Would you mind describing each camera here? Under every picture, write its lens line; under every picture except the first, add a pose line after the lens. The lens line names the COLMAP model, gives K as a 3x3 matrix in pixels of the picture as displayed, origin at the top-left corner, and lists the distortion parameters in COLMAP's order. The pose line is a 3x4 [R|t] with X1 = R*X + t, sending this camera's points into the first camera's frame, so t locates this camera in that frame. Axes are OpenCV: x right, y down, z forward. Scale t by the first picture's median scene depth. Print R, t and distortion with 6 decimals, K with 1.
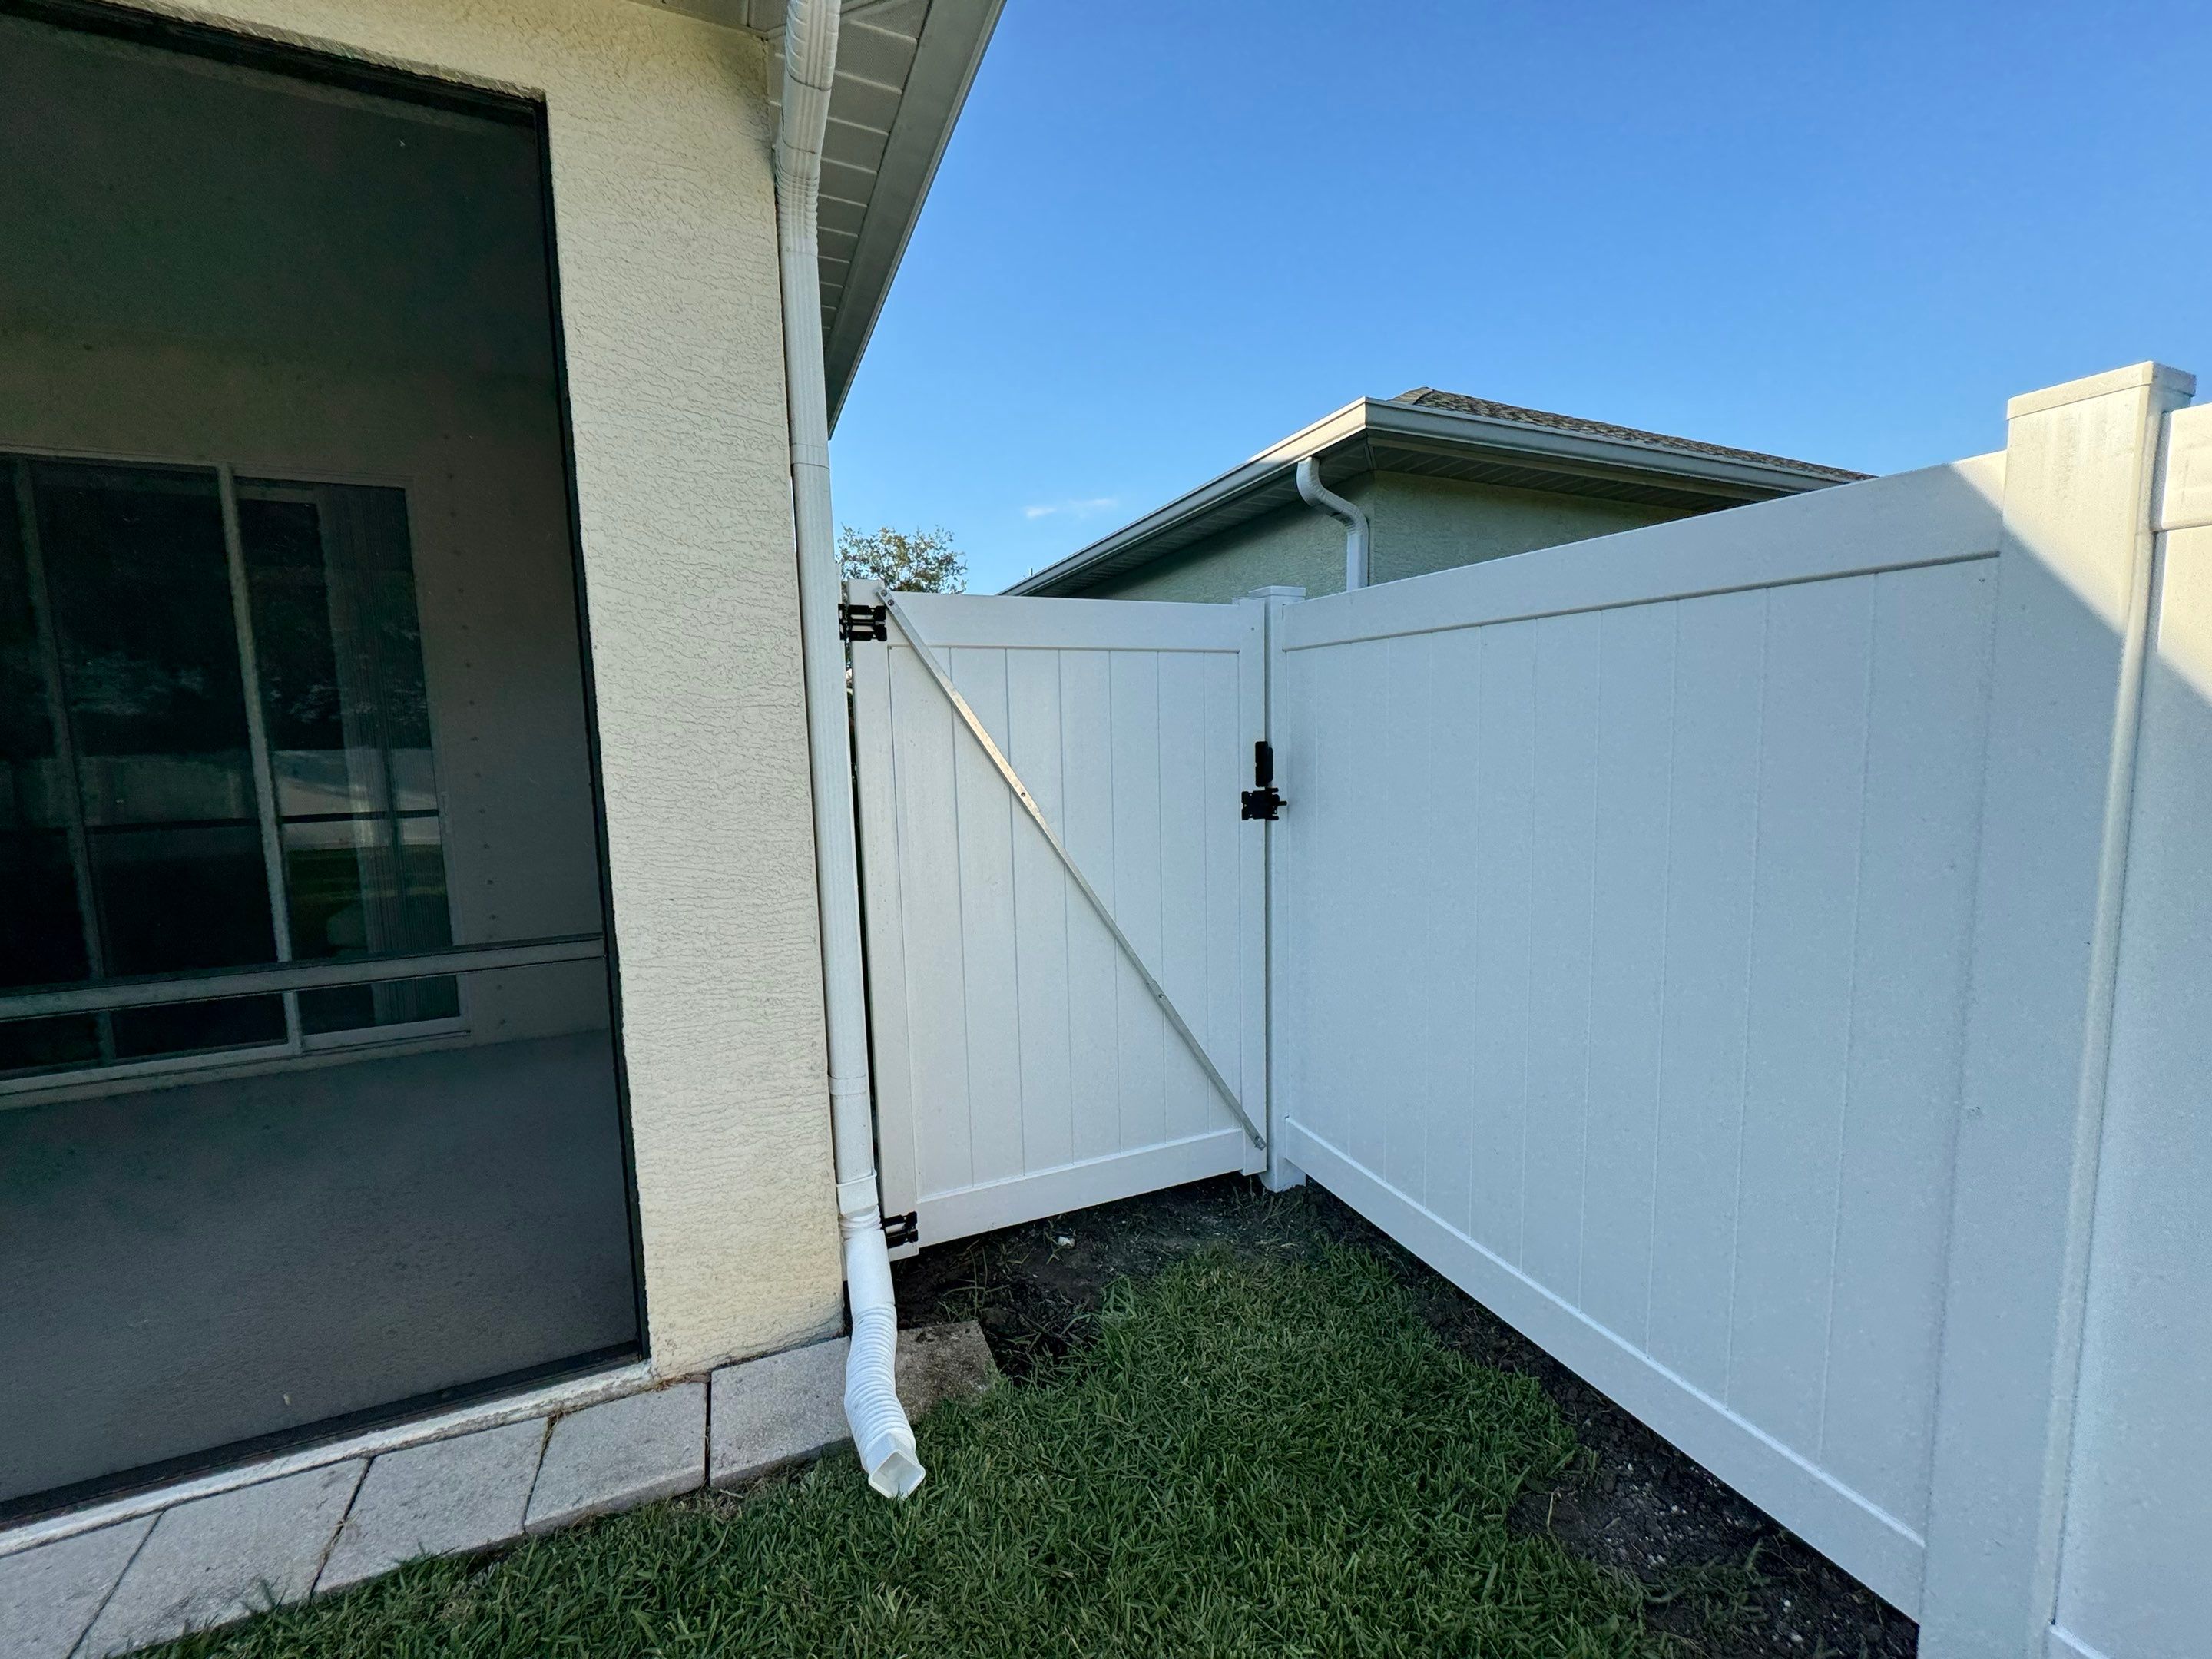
lens RADIAL K [[880.4, 0, 1106.0], [0, 880.4, 829.5], [0, 0, 1]] dist [0.001457, -0.008417]
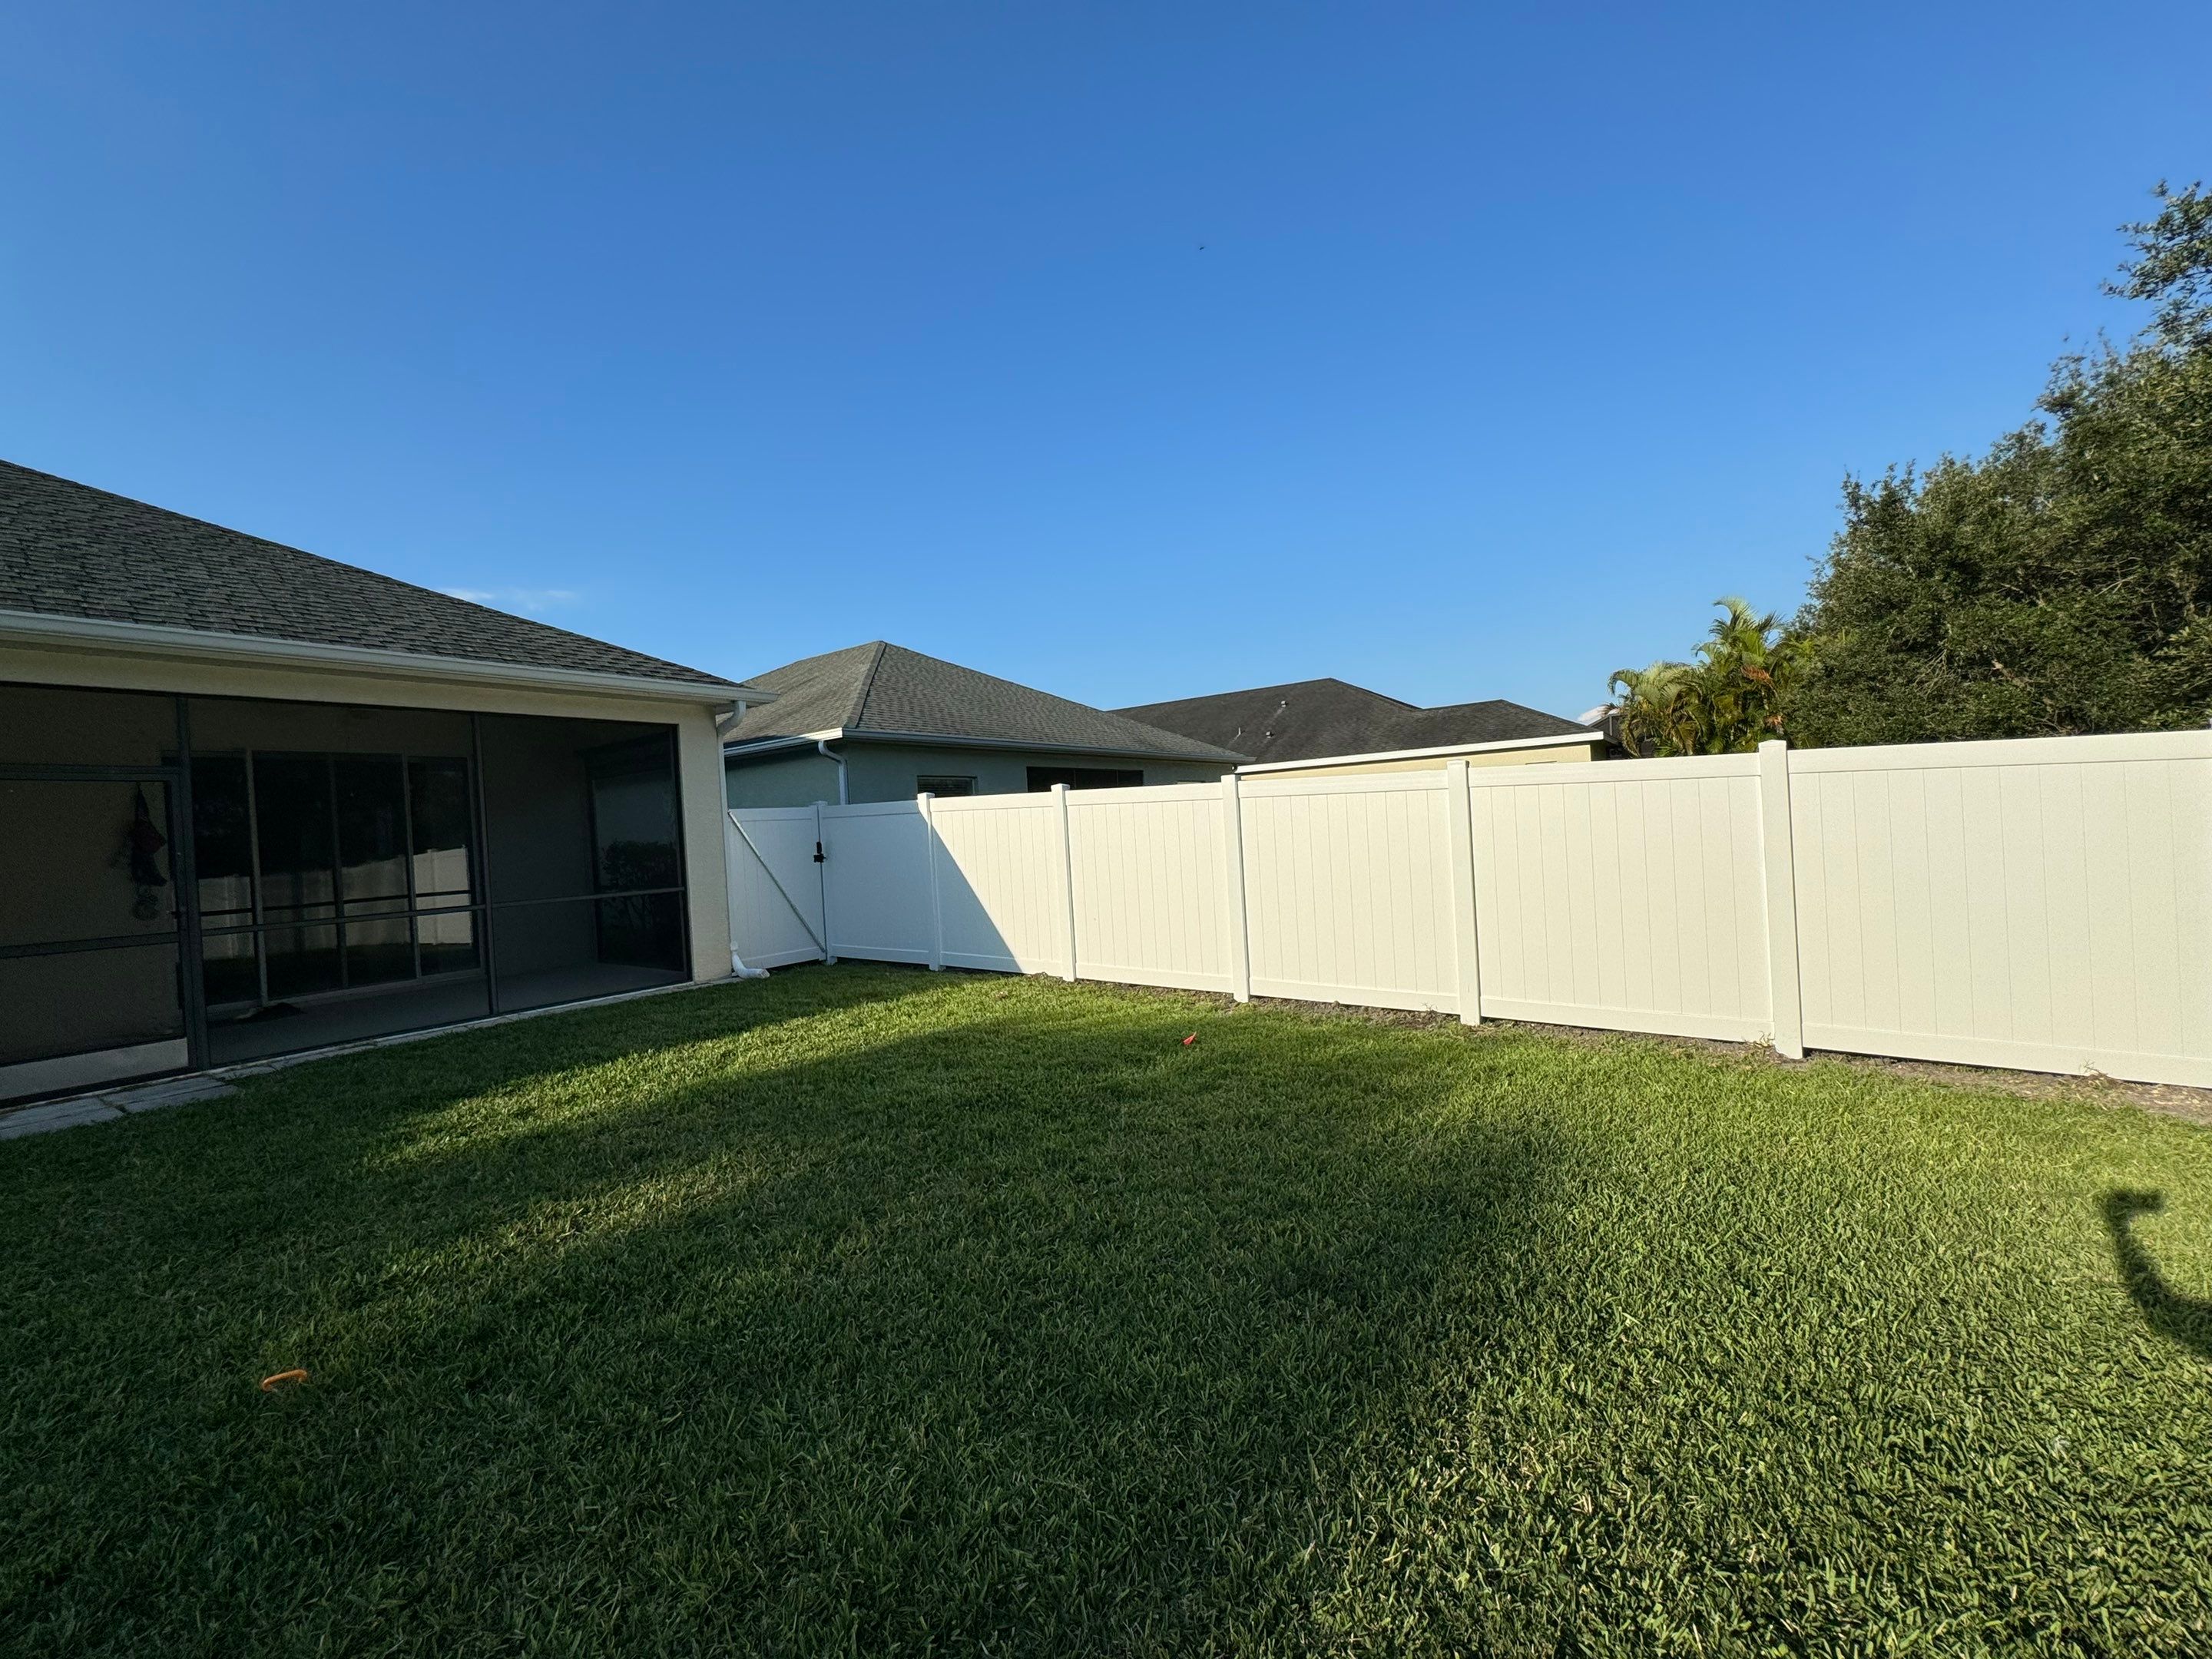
lens RADIAL K [[880.4, 0, 1106.0], [0, 880.4, 829.5], [0, 0, 1]] dist [0.001457, -0.008417]
pose [[0.854259, -0.027214, 0.519136, -0.714822], [0.092946, 0.990533, -0.101020, 0.338168], [-0.511472, 0.134549, 0.848701, -2.796635]]
